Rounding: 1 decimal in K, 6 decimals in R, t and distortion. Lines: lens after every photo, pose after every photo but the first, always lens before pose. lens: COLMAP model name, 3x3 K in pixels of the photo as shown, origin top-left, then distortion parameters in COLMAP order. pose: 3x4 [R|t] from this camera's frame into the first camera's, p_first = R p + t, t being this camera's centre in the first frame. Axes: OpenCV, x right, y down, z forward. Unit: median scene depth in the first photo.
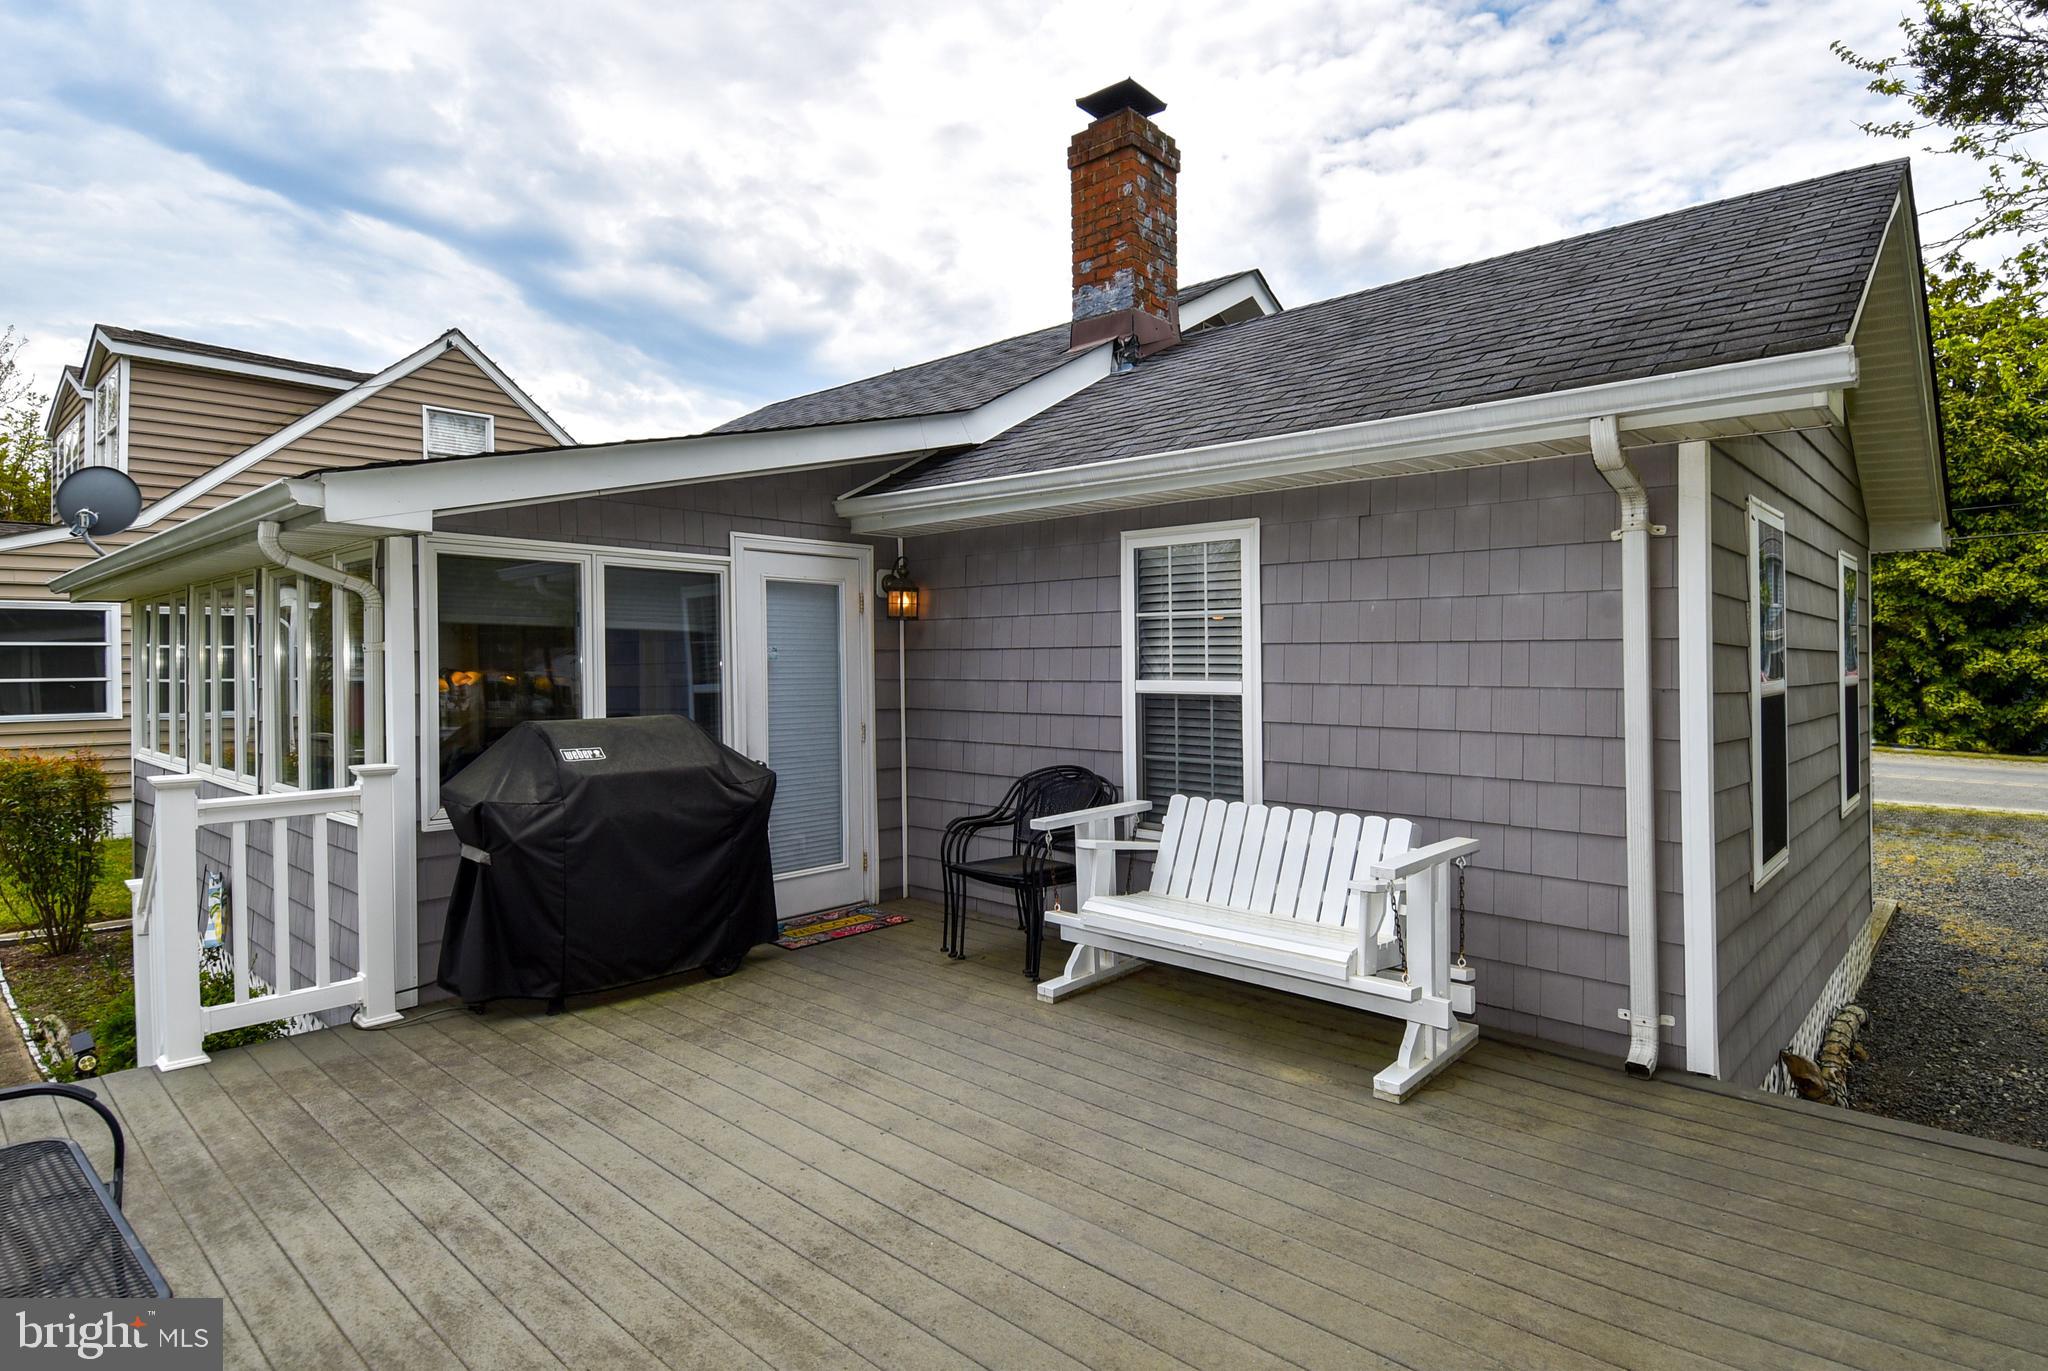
lens RADIAL K [[1075.1, 0, 1070.3], [0, 1075.1, 677.7], [0, 0, 1]] dist [-0.014256, -0.013609]
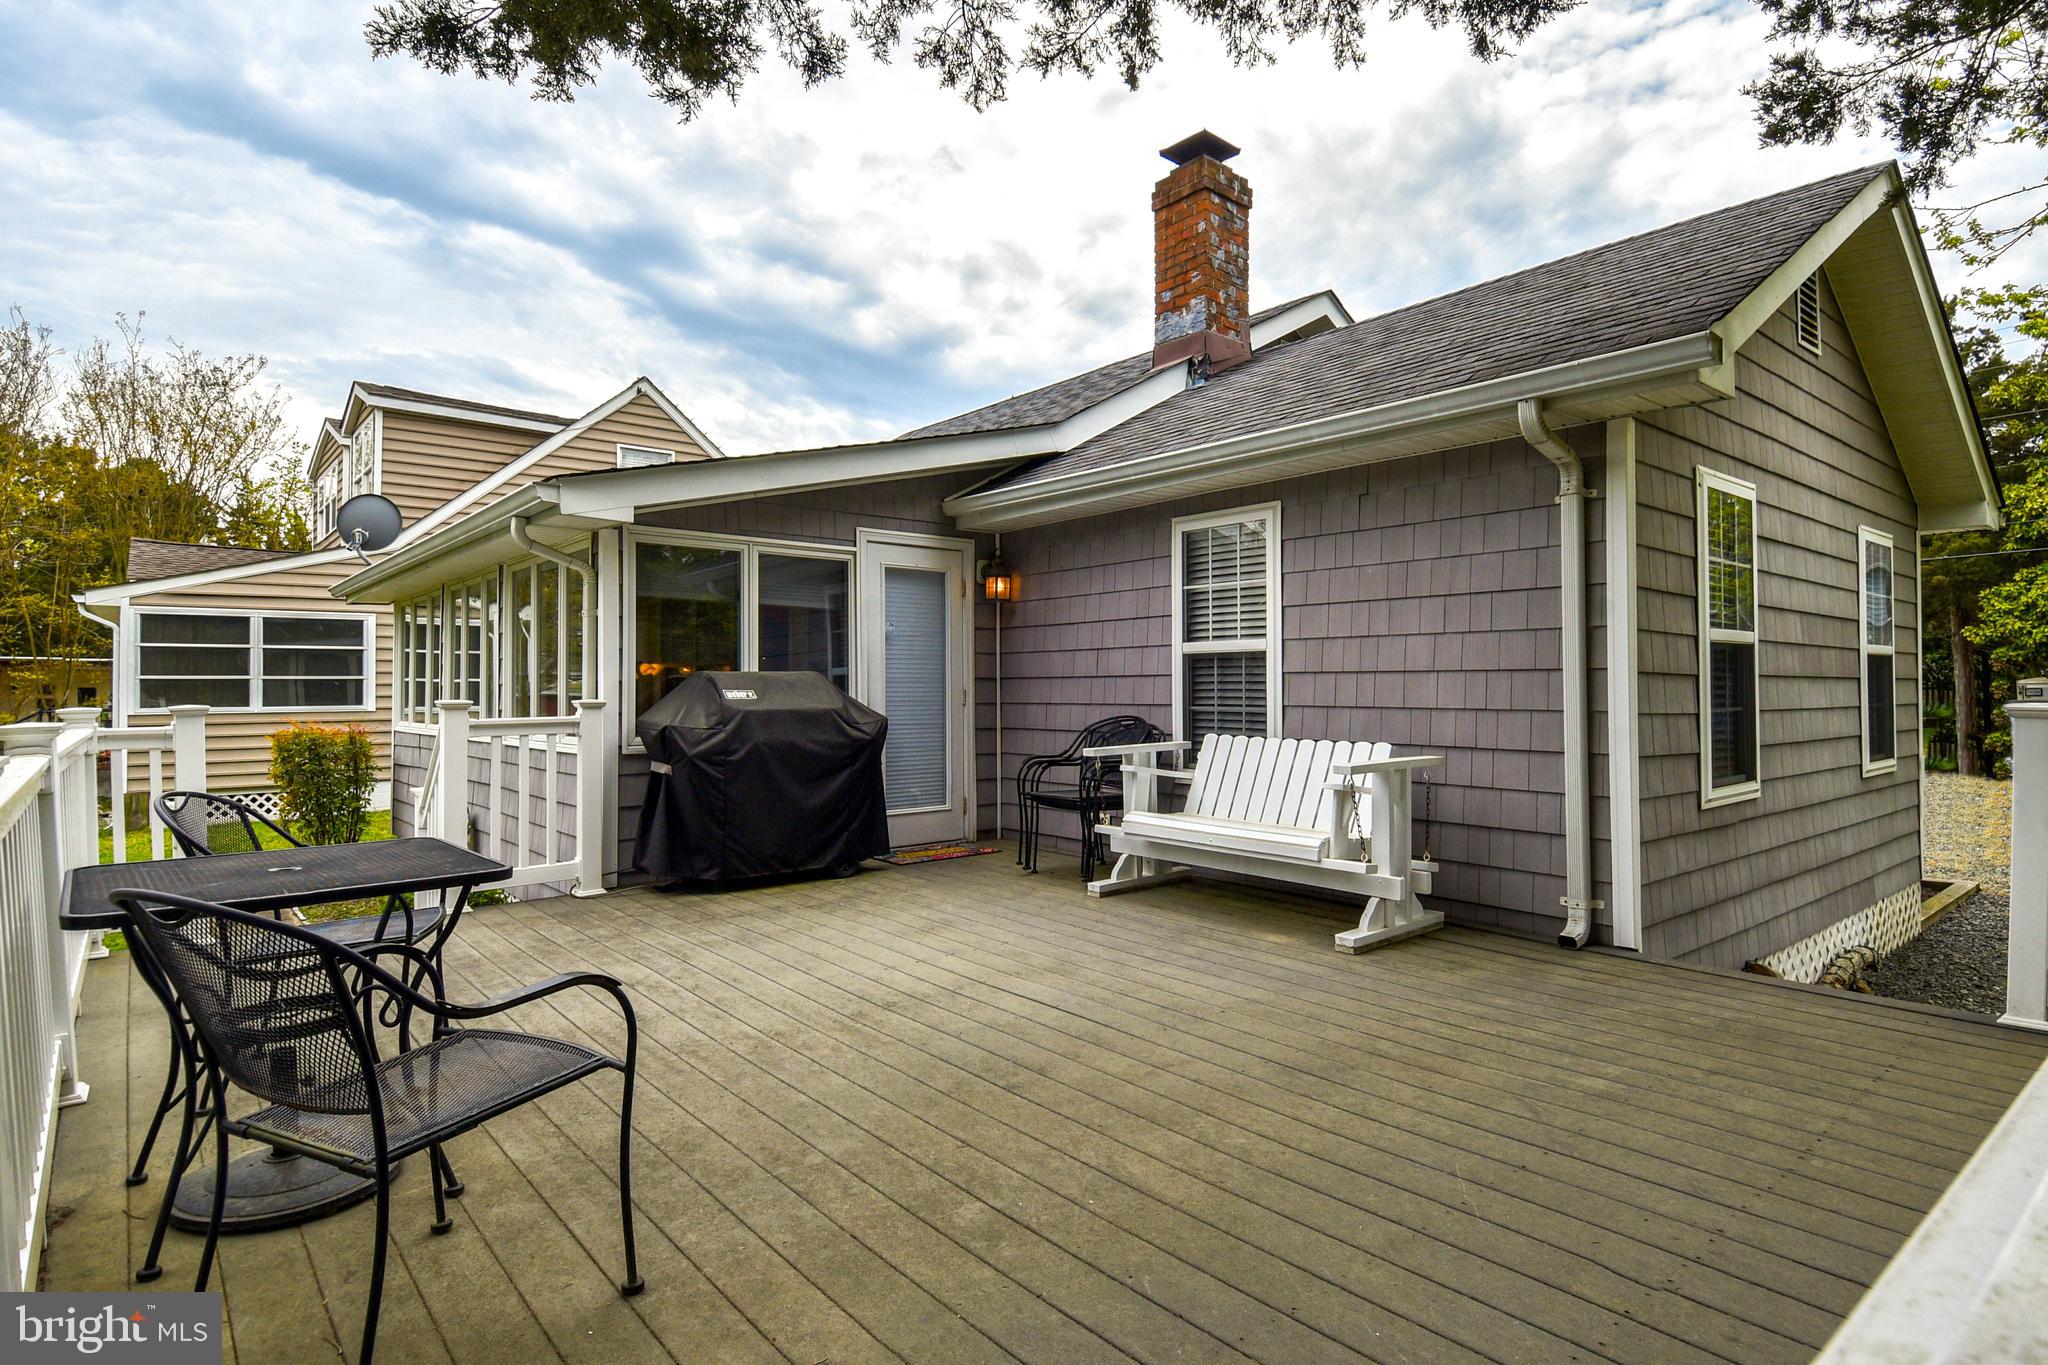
lens RADIAL K [[1075.1, 0, 1035.8], [0, 1075.1, 682.8], [0, 0, 1]] dist [-0.014256, -0.013609]
pose [[0.986788, 0.004243, -0.161959, 0.102373], [-0.007738, 0.999751, -0.020953, 0.079758], [0.161829, 0.021930, 0.986575, -0.210587]]
